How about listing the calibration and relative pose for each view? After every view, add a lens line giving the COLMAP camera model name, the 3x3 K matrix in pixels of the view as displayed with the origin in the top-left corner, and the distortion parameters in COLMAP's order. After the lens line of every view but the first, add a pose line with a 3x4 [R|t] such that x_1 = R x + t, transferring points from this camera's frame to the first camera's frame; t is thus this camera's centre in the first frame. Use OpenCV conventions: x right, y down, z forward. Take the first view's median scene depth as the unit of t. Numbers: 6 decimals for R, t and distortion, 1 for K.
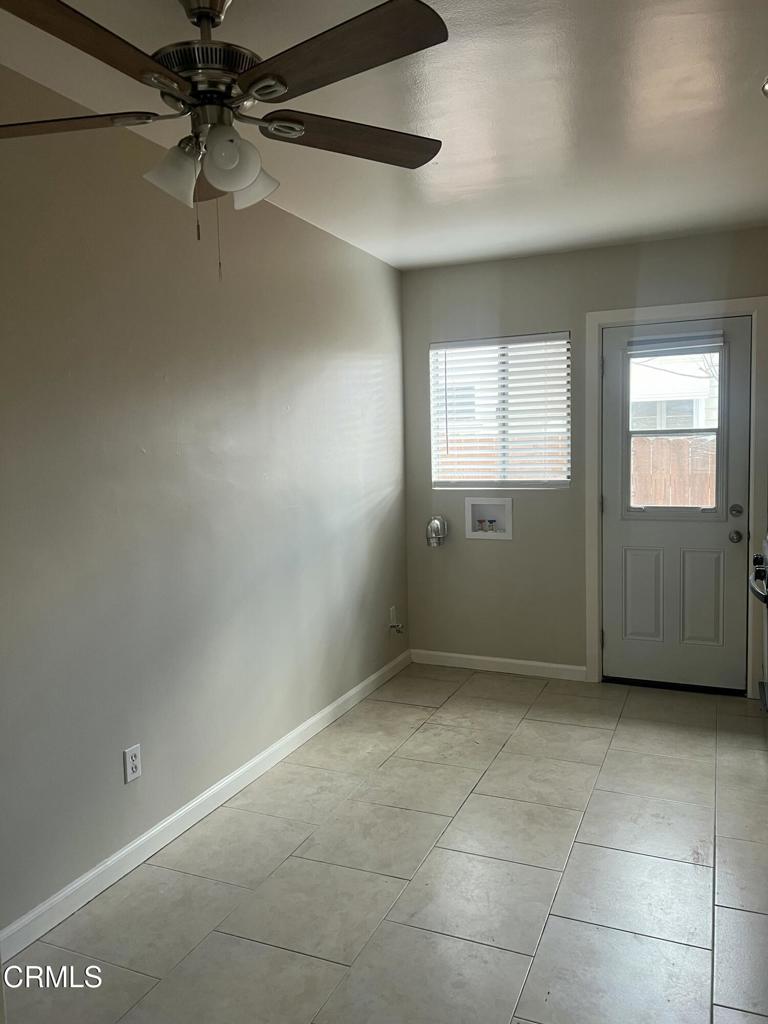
lens RADIAL K [[771.0, 0, 375.5], [0, 771.0, 512.4], [0, 0, 1]] dist [0.070694, -0.077147]
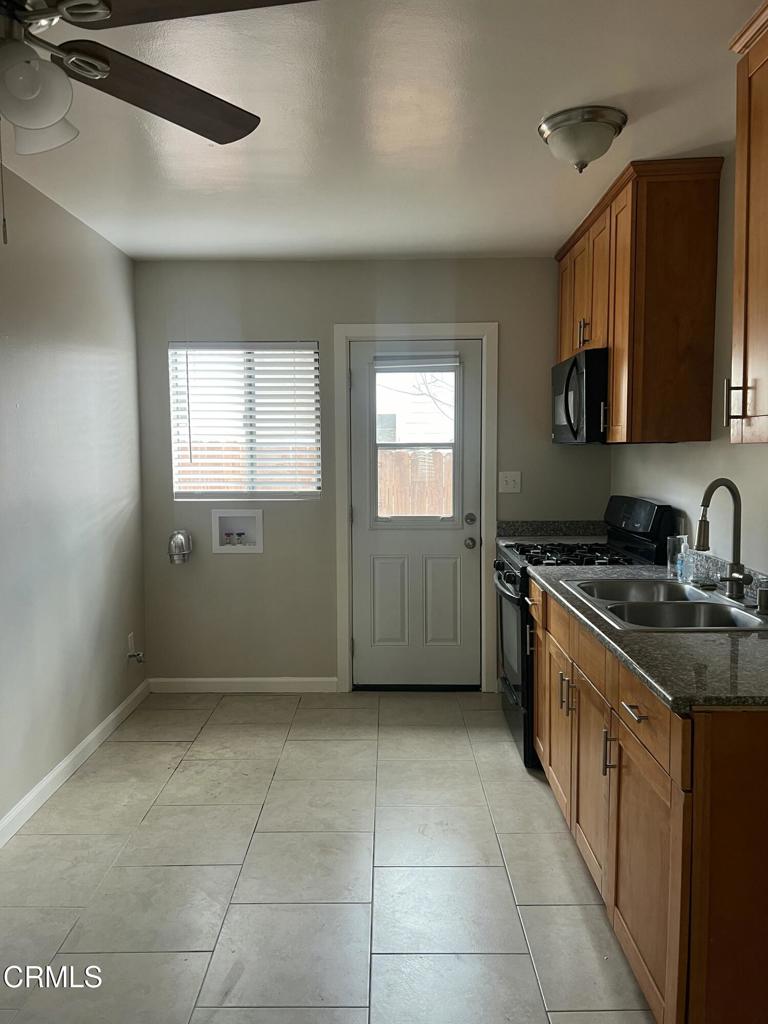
lens RADIAL K [[771.0, 0, 375.8], [0, 771.0, 510.1], [0, 0, 1]] dist [0.070694, -0.077147]
pose [[0.920166, -0.013467, 0.391297, -0.075569], [0.017783, 0.999814, -0.007409, -0.009179], [-0.391125, 0.013776, 0.920234, 0.066717]]
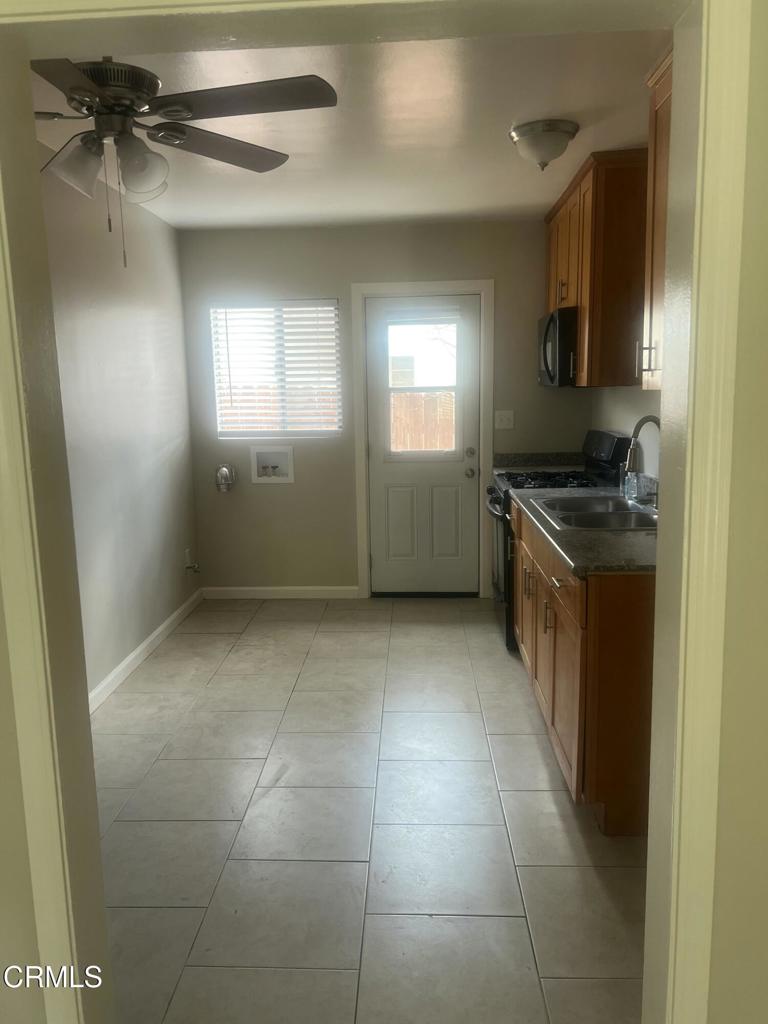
lens RADIAL K [[771.0, 0, 373.3], [0, 771.0, 513.1], [0, 0, 1]] dist [0.070694, -0.077147]
pose [[0.934318, -0.052582, 0.352541, -0.128085], [0.027712, 0.996781, 0.075229, -0.002436], [-0.355362, -0.060518, 0.932768, -0.113618]]
